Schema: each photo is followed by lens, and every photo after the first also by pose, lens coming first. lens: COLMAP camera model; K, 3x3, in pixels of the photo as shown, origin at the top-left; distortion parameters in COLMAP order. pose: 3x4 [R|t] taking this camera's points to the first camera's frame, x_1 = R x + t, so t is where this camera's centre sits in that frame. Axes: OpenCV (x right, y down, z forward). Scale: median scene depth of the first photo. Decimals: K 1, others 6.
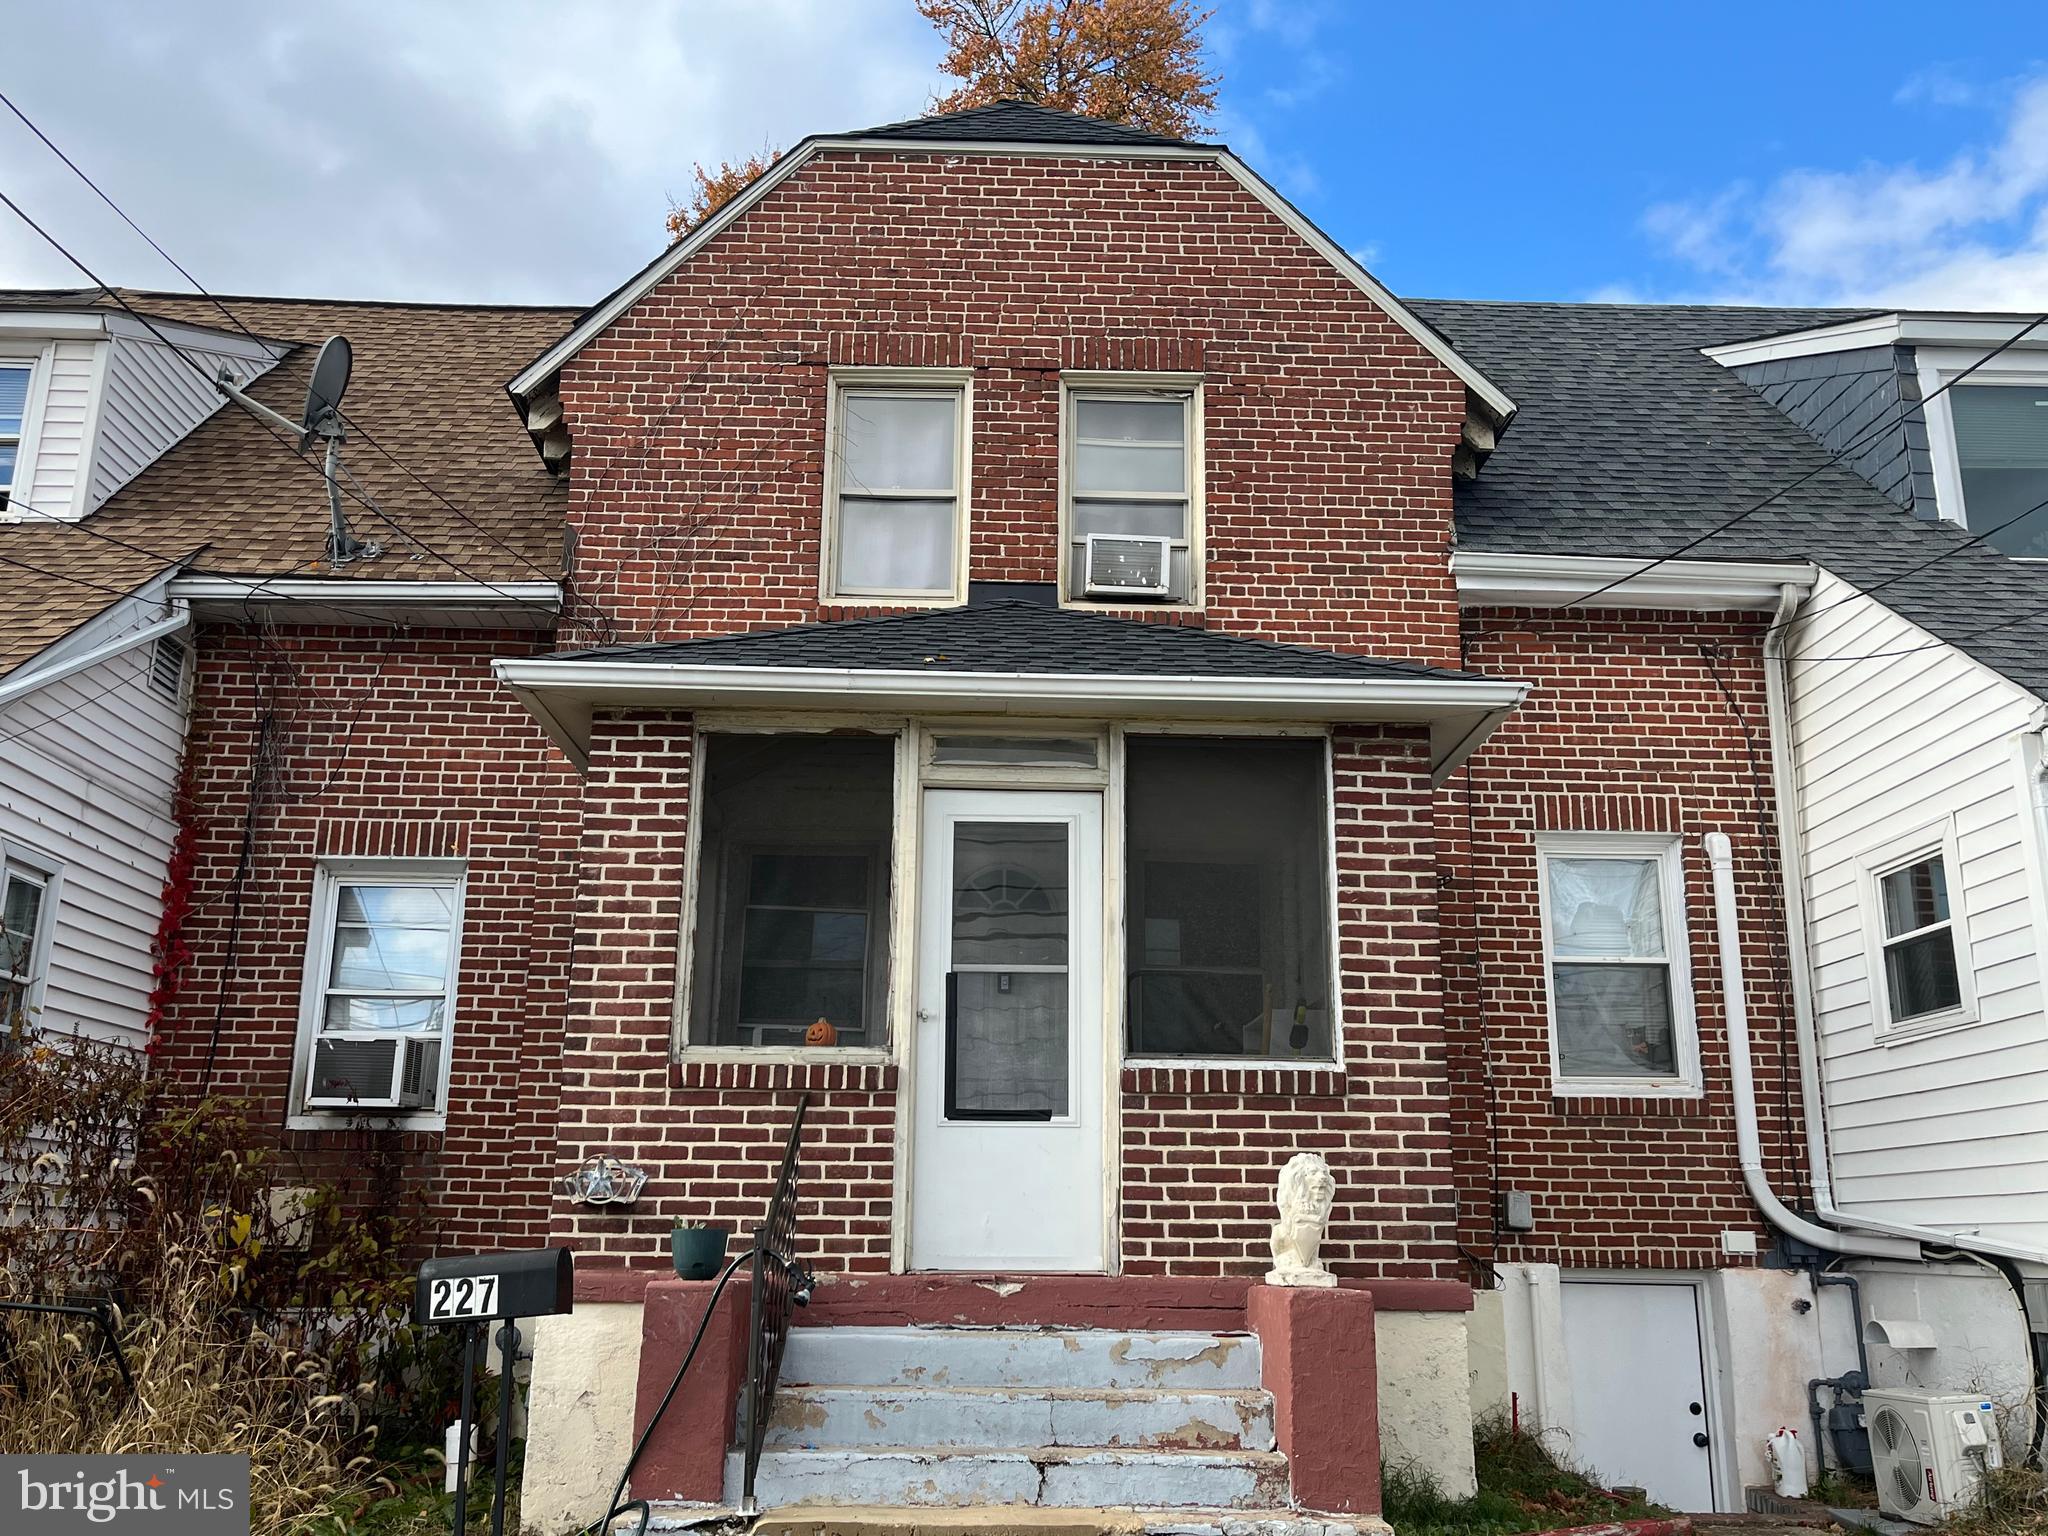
lens RADIAL K [[1752.7, 0, 1027.9], [0, 1752.7, 773.8], [0, 0, 1]] dist [0.030250, -0.027590]
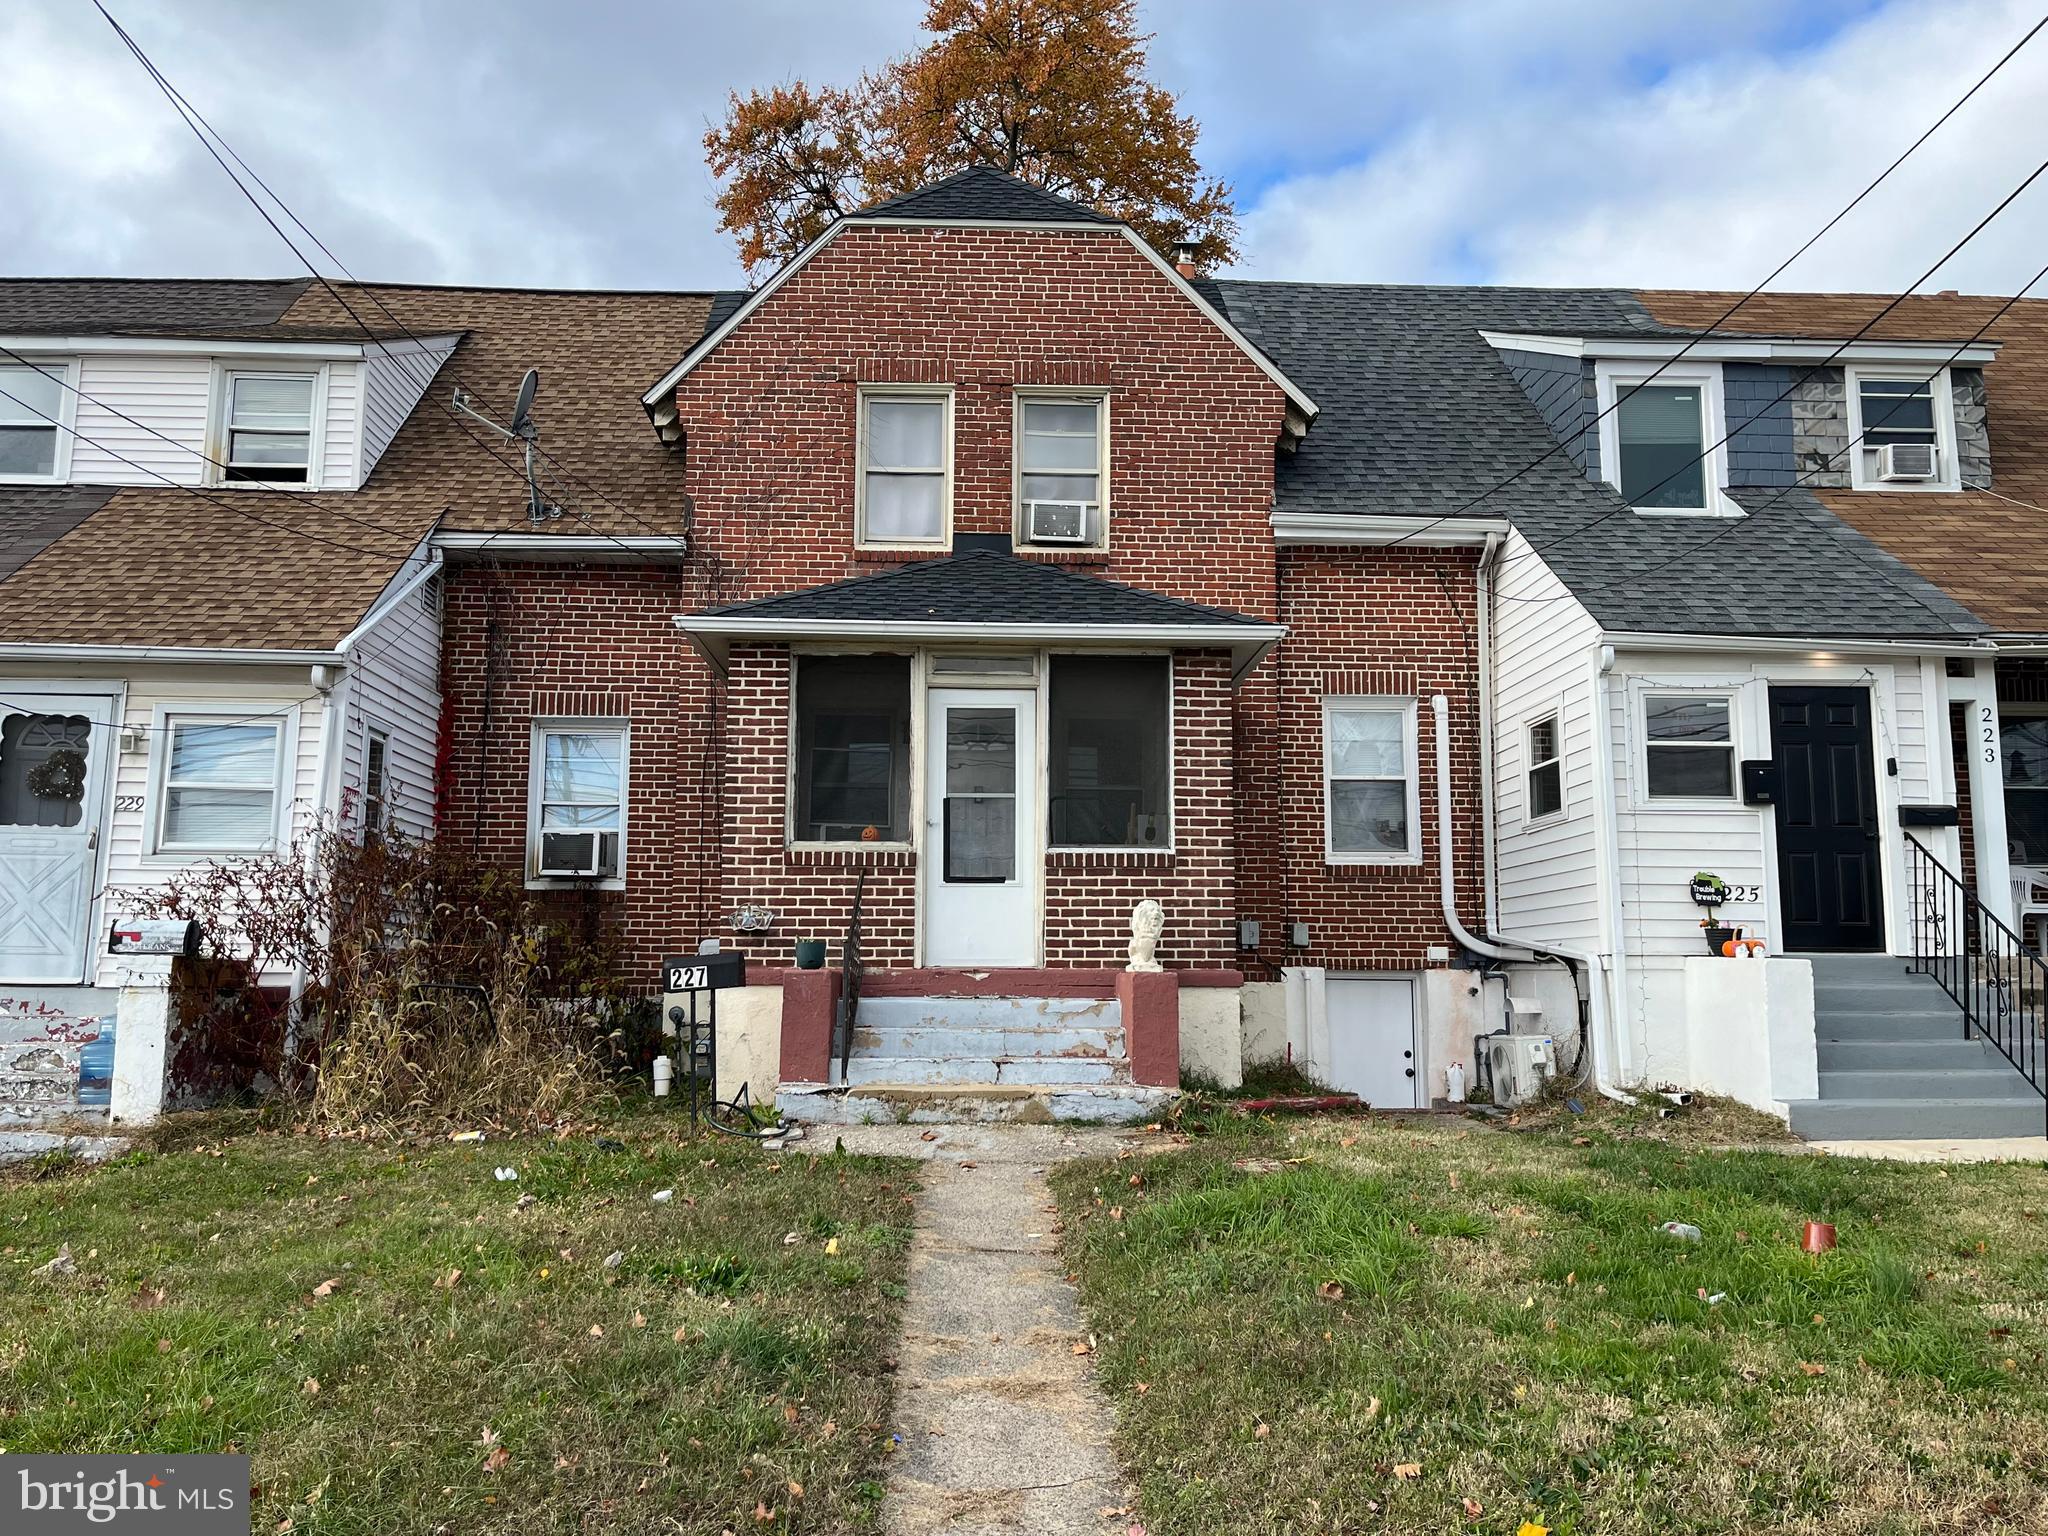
lens RADIAL K [[1553.7, 0, 1021.2], [0, 1553.7, 769.1], [0, 0, 1]] dist [0.018044, -0.034395]
pose [[0.999910, -0.004671, 0.012615, 0.007534], [0.003062, 0.992194, 0.124669, -0.076107], [-0.013099, -0.124619, 0.992118, -0.368459]]
